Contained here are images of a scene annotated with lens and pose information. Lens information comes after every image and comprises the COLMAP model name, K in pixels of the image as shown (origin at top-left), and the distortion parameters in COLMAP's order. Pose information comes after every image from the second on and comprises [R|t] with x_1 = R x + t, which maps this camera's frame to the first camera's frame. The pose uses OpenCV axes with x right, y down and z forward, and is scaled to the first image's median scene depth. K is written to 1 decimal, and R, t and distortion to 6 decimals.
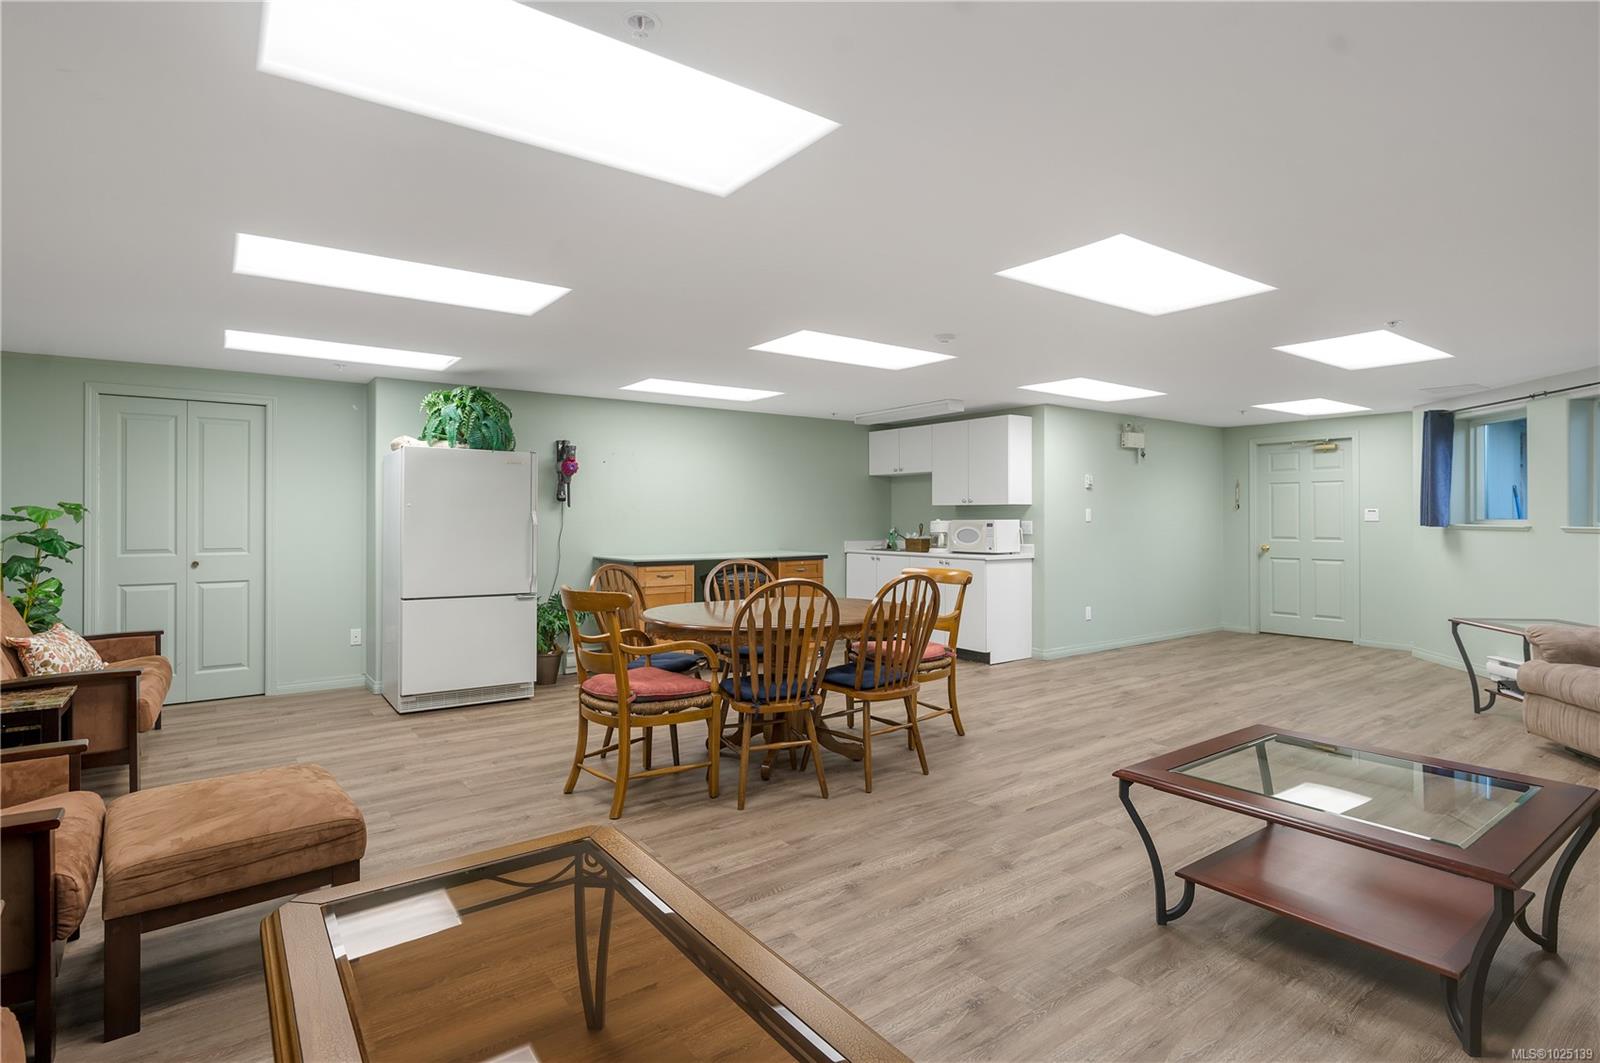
lens RADIAL K [[811.1, 0, 801.5], [0, 811.1, 511.8], [0, 0, 1]] dist [-0.000428, 0.000539]
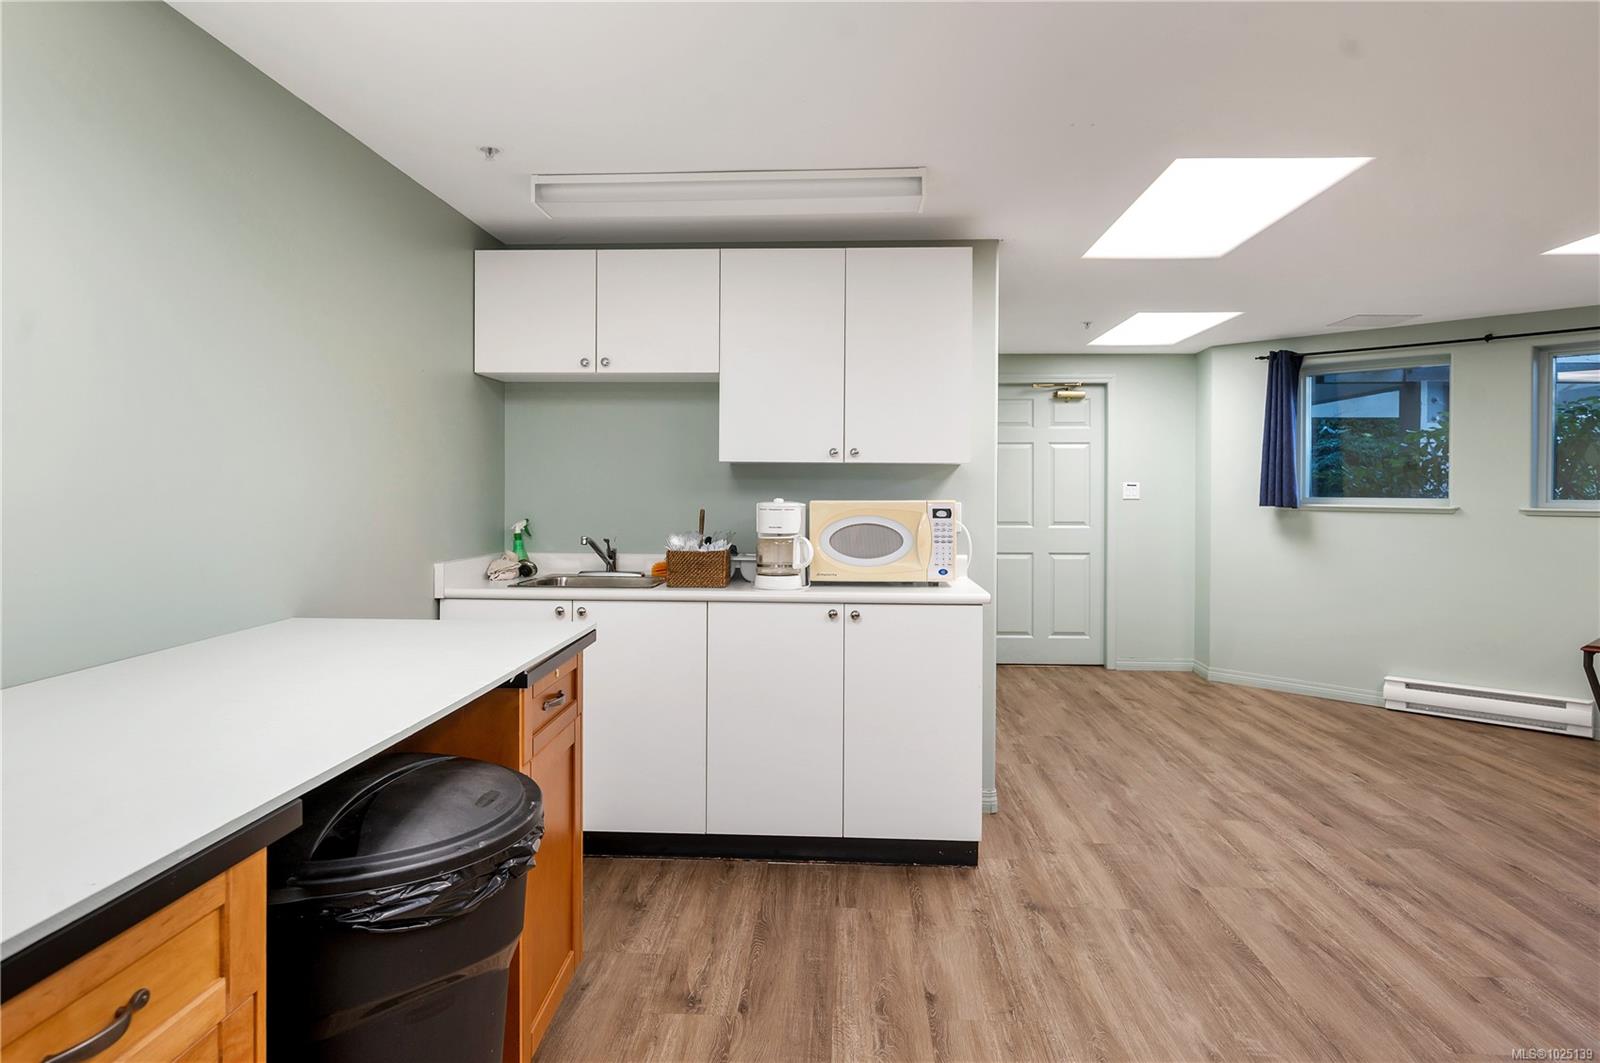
lens RADIAL K [[970.3, 0, 796.2], [0, 970.3, 498.8], [0, 0, 1]] dist [0.000031, -0.000186]
pose [[0.639954, -0.002707, 0.768408, -0.291356], [-0.010870, 0.999862, 0.012574, 0.006549], [-0.768336, -0.016399, 0.639836, 1.180042]]
